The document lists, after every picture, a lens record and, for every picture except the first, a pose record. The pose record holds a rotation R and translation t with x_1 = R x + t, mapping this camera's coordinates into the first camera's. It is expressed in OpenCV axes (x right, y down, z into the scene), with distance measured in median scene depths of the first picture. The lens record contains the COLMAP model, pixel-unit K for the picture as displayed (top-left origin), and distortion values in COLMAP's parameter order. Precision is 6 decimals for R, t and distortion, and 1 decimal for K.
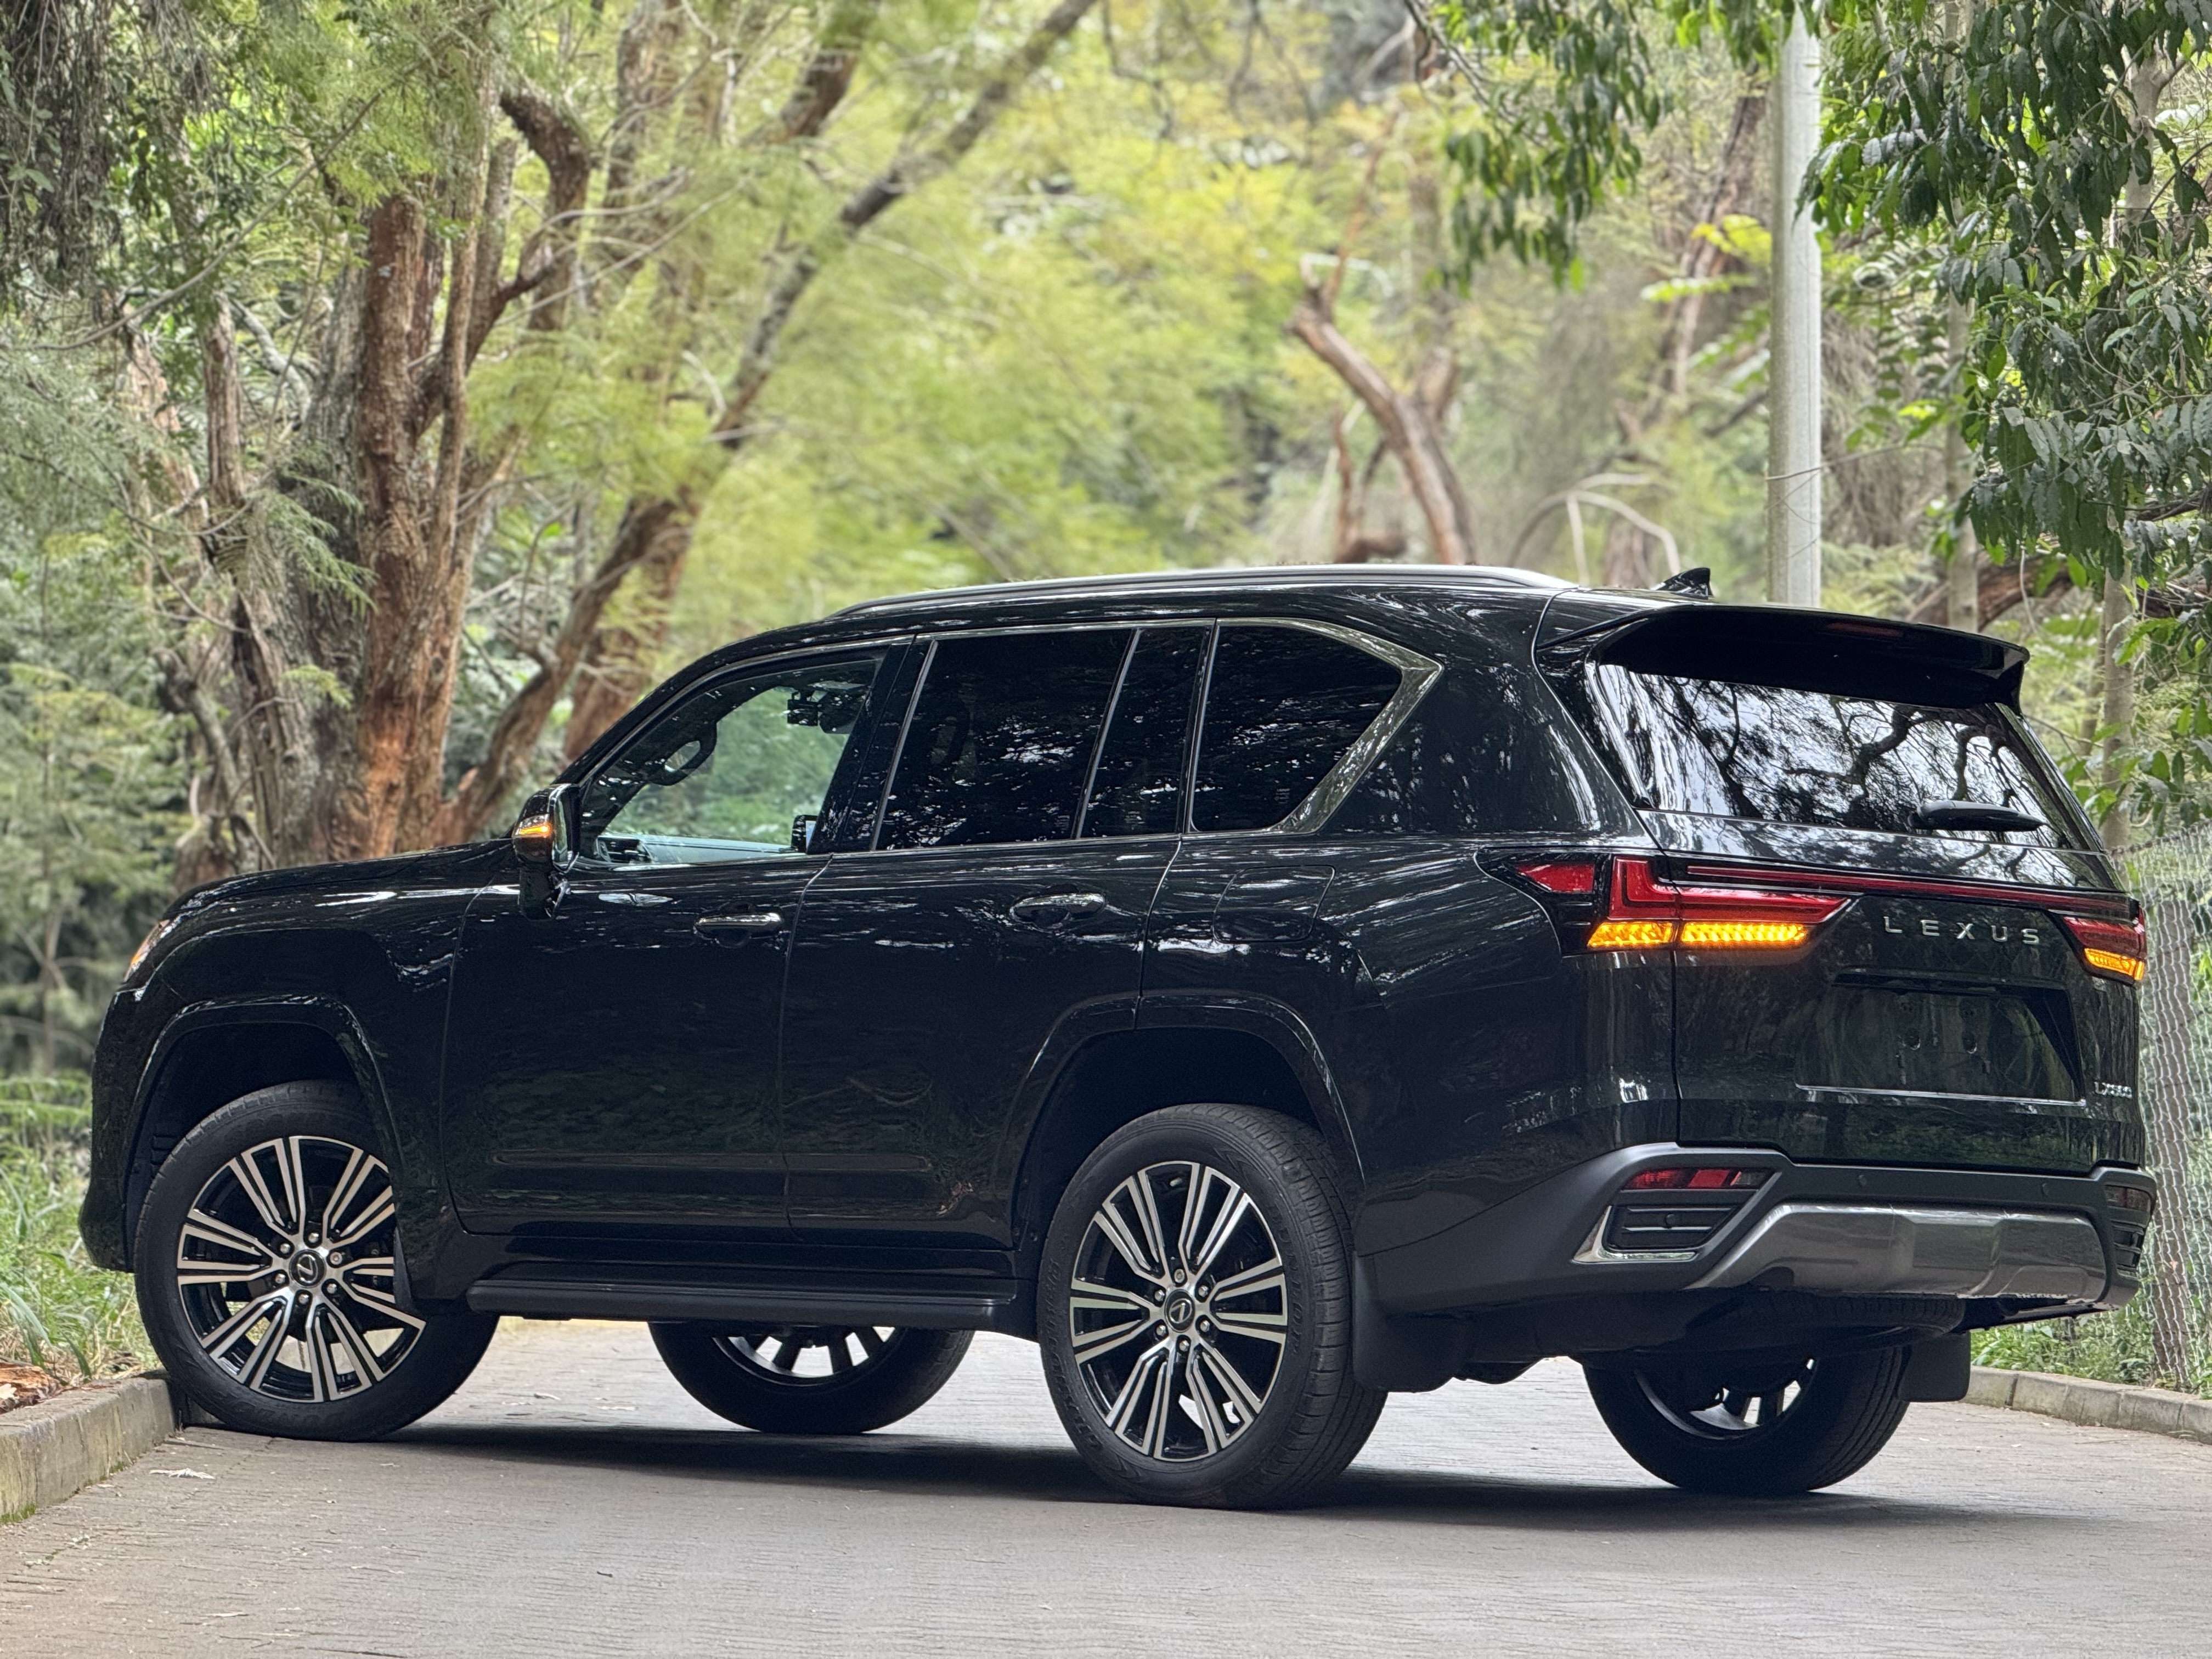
lens RADIAL K [[7831.1, 0, 1106.0], [0, 7831.1, 829.5], [0, 0, 1]] dist [1.332454, 0.825783]
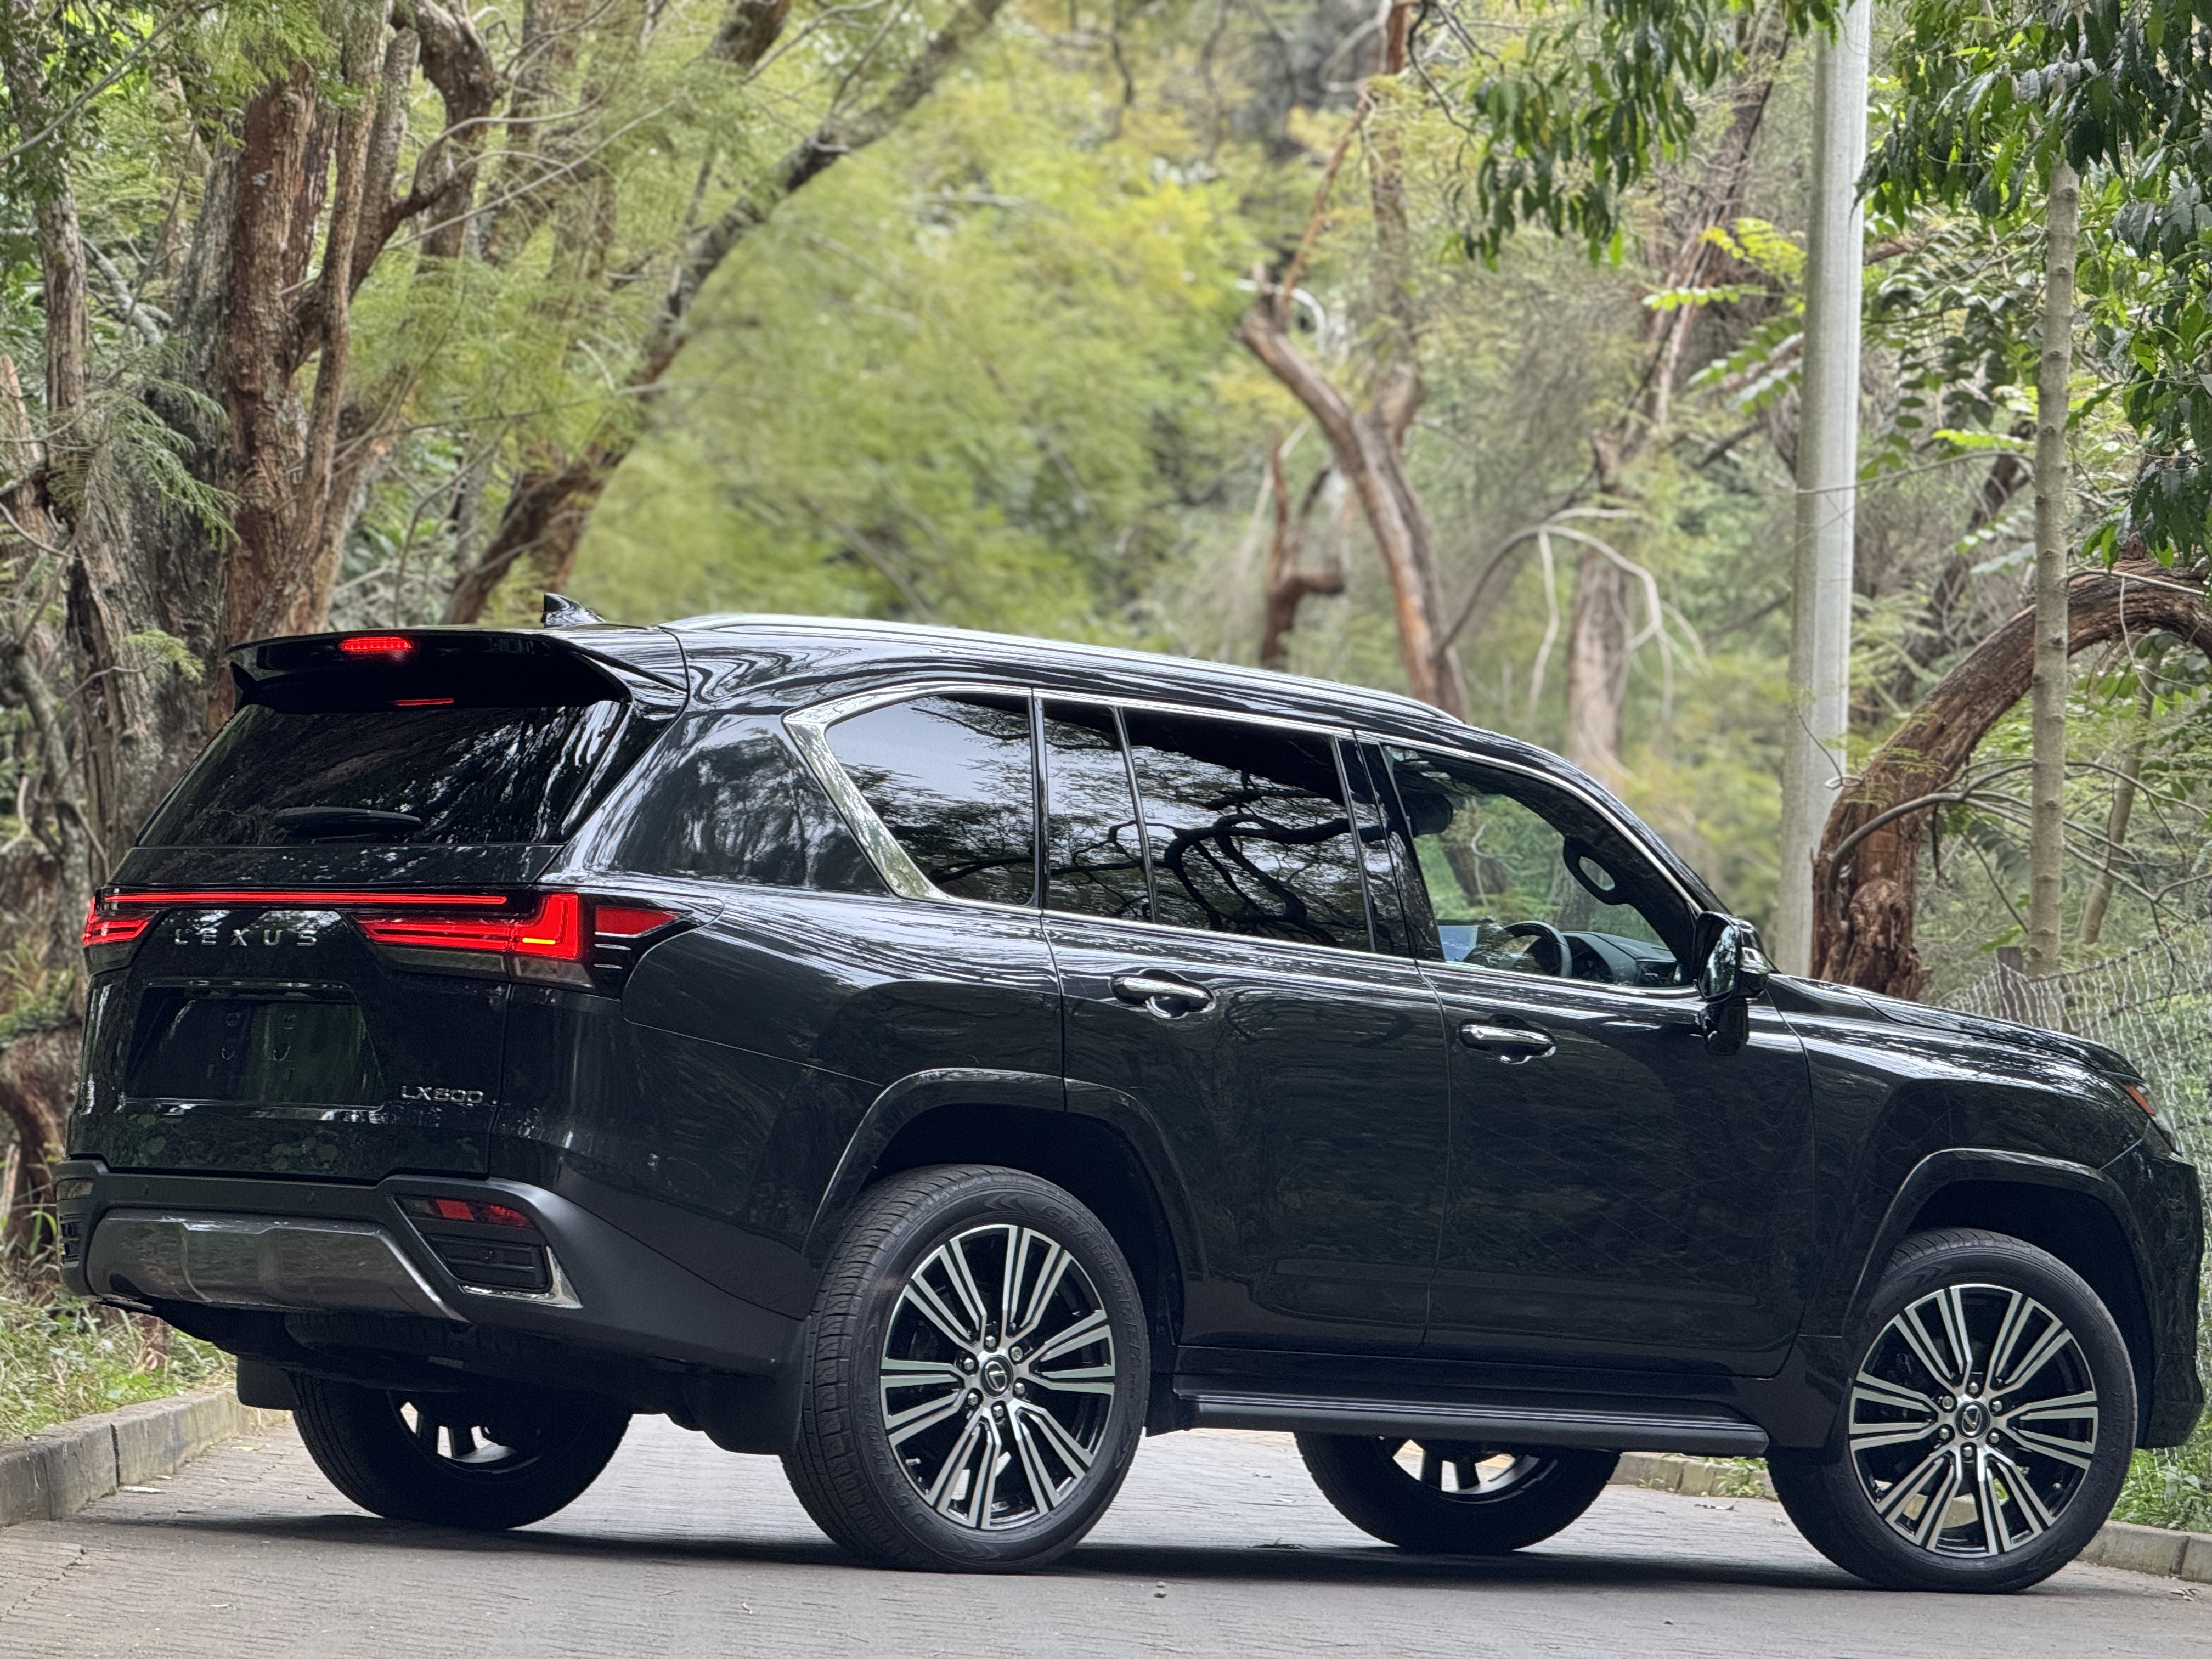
lens RADIAL K [[7639.3, 0, 1110.4], [0, 7639.3, 904.1], [0, 0, 1]] dist [1.109265, -5.864917]
pose [[0.999056, 0.036561, 0.023474, -0.014385], [-0.036549, 0.999331, -0.000955, 0.005462], [-0.023493, 0.000096, 0.999724, 0.144104]]
